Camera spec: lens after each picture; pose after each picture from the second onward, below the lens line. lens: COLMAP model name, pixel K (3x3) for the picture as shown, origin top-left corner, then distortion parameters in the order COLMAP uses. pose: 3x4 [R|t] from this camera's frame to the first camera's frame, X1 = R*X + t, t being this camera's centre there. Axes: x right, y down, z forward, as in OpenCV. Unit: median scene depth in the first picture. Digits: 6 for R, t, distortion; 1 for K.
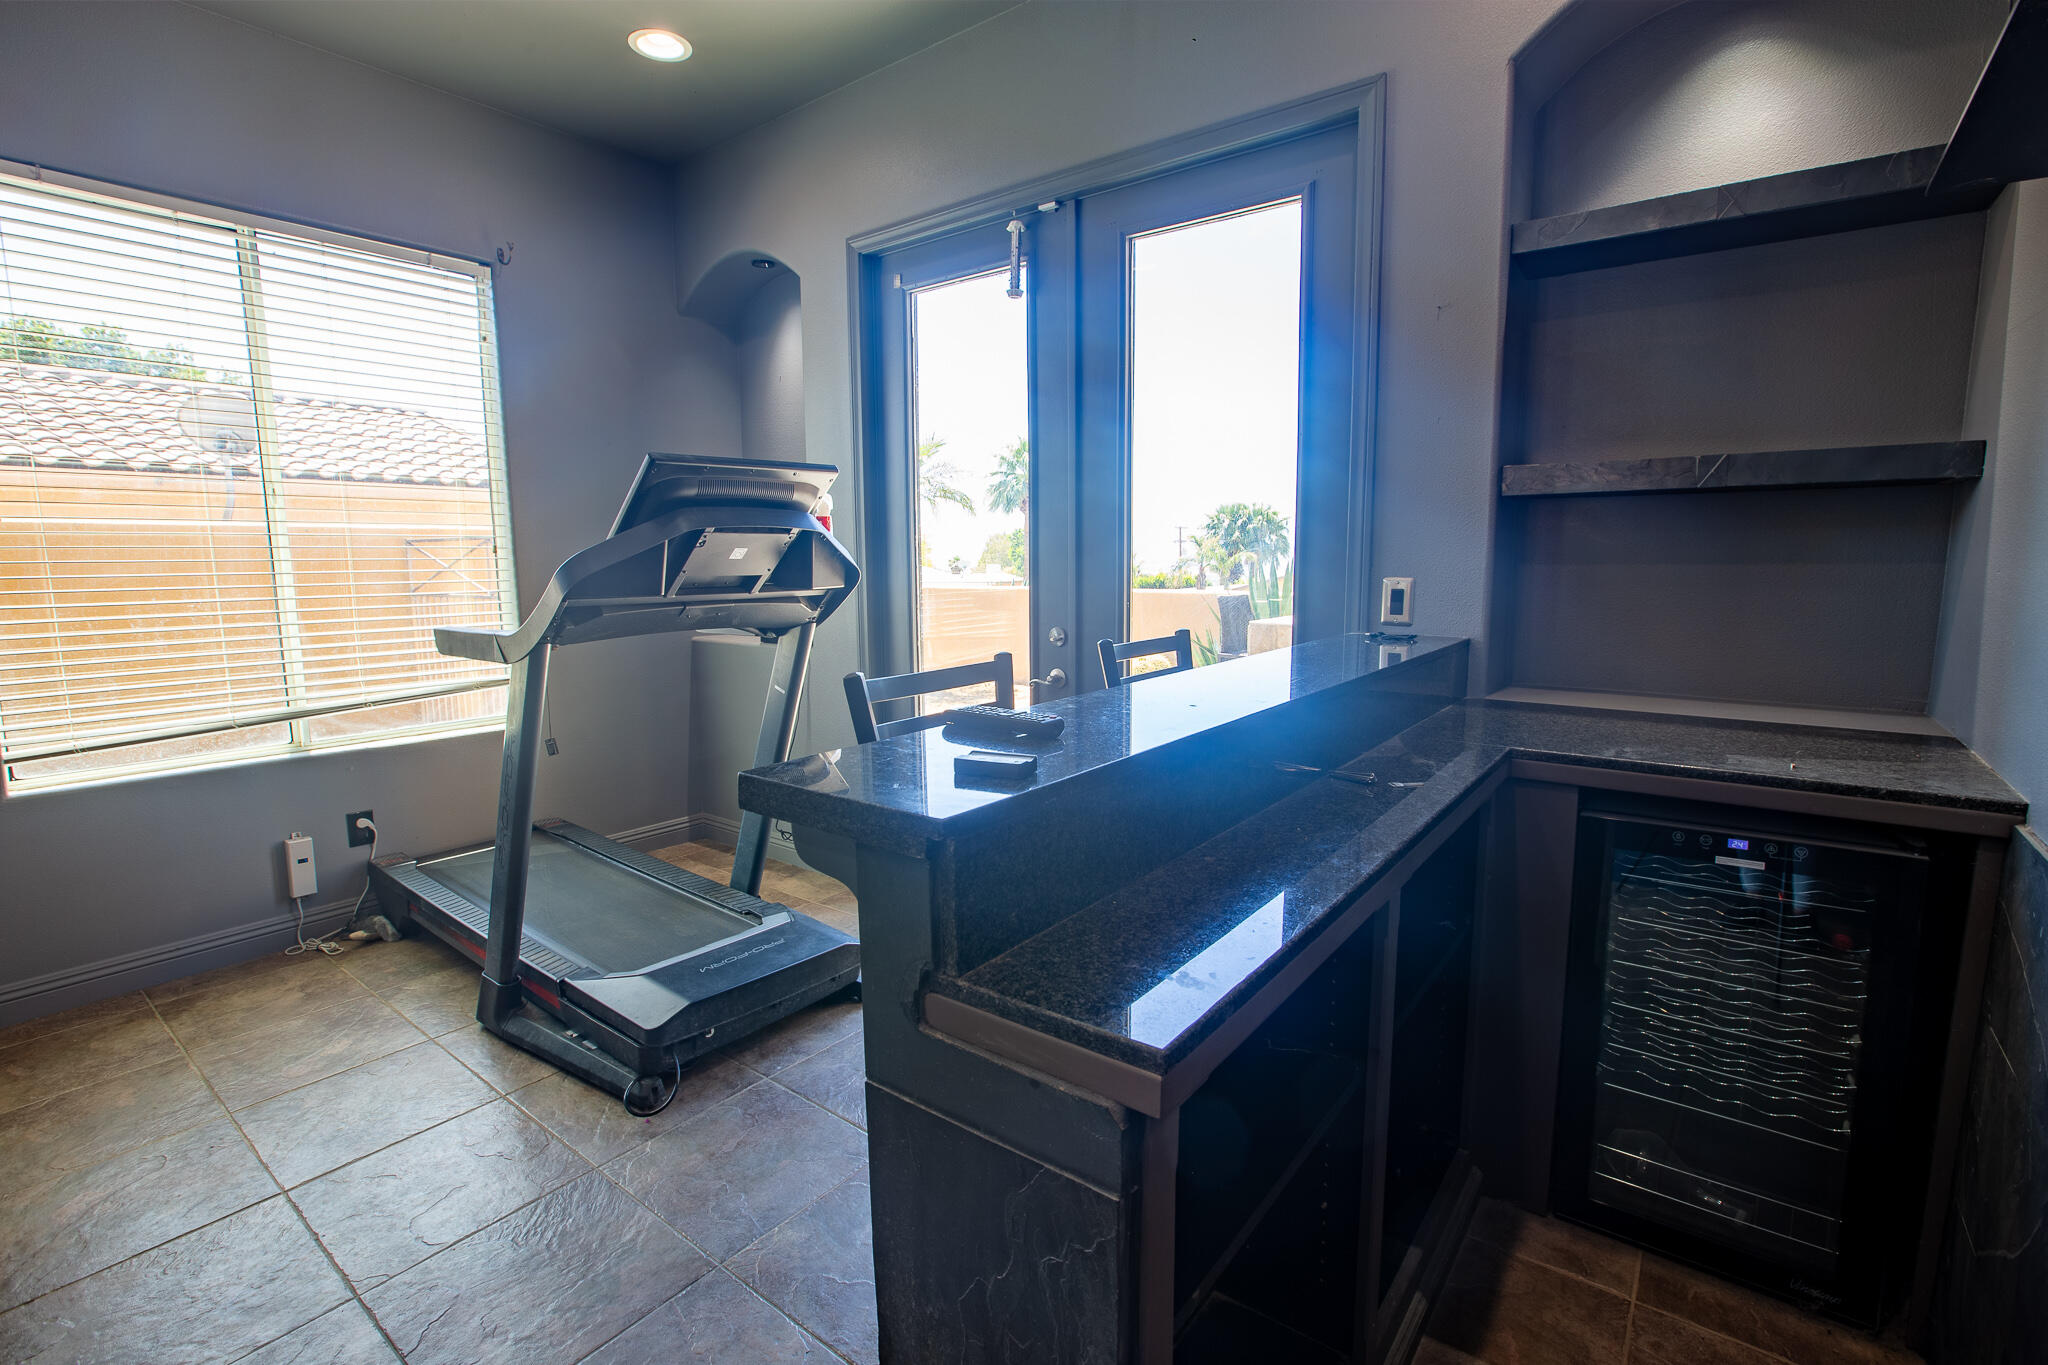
lens RADIAL K [[935.3, 0, 1015.7], [0, 935.3, 684.2], [0, 0, 1]] dist [-0.056335, 0.018619]
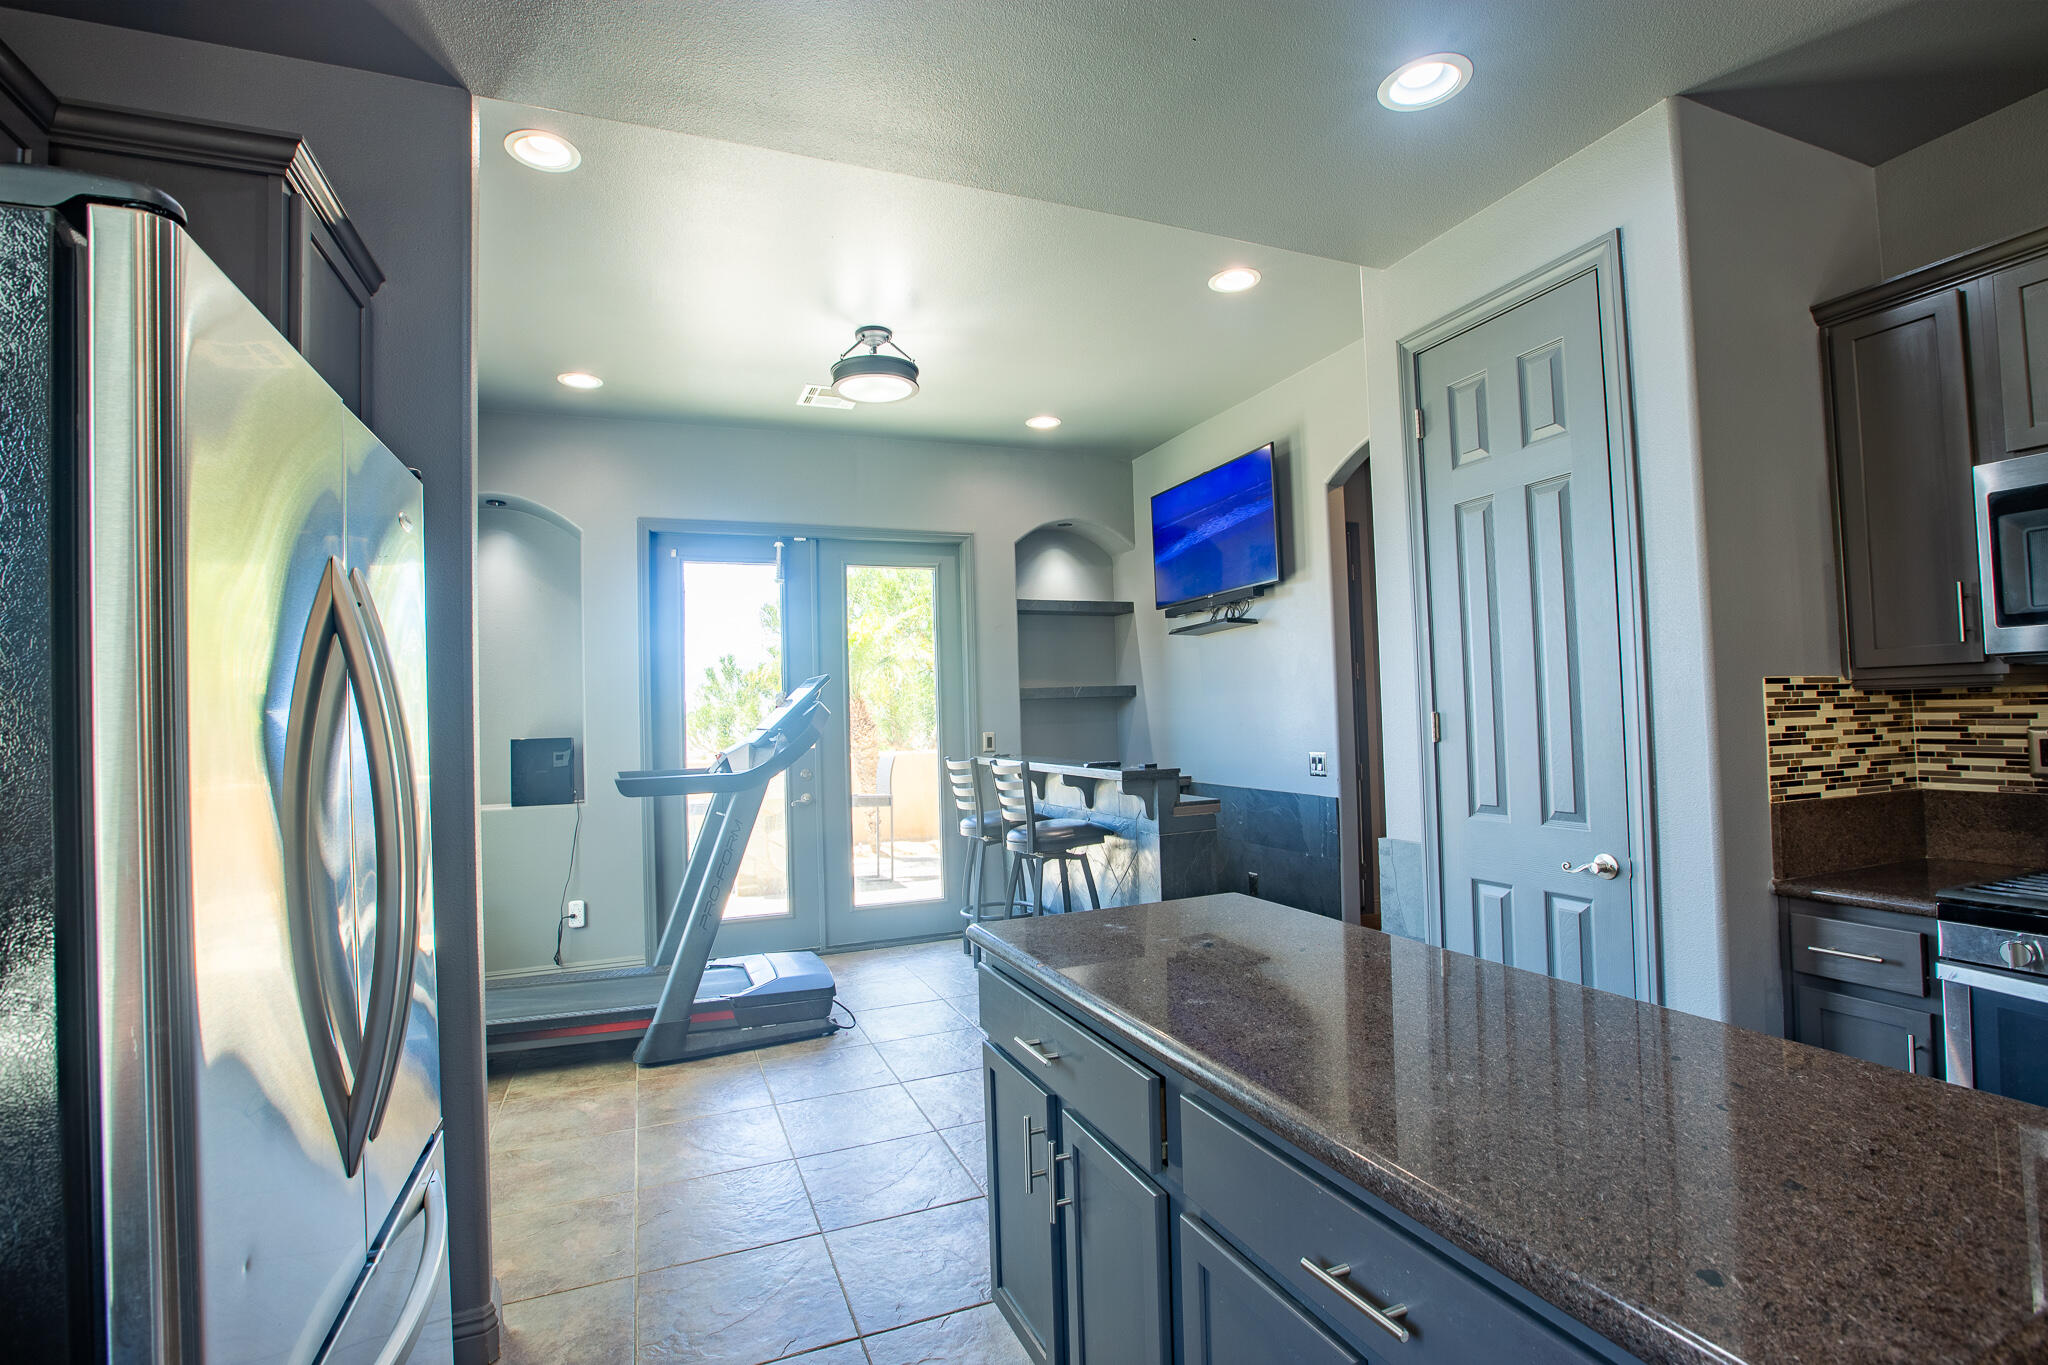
lens RADIAL K [[950.9, 0, 1015.7], [0, 950.9, 681.3], [0, 0, 1]] dist [-0.069142, 0.034074]
pose [[0.487601, 0.022106, 0.872787, -1.714100], [0.145271, 0.983689, -0.106074, 0.027787], [-0.860896, 0.178513, 0.476437, -0.267308]]
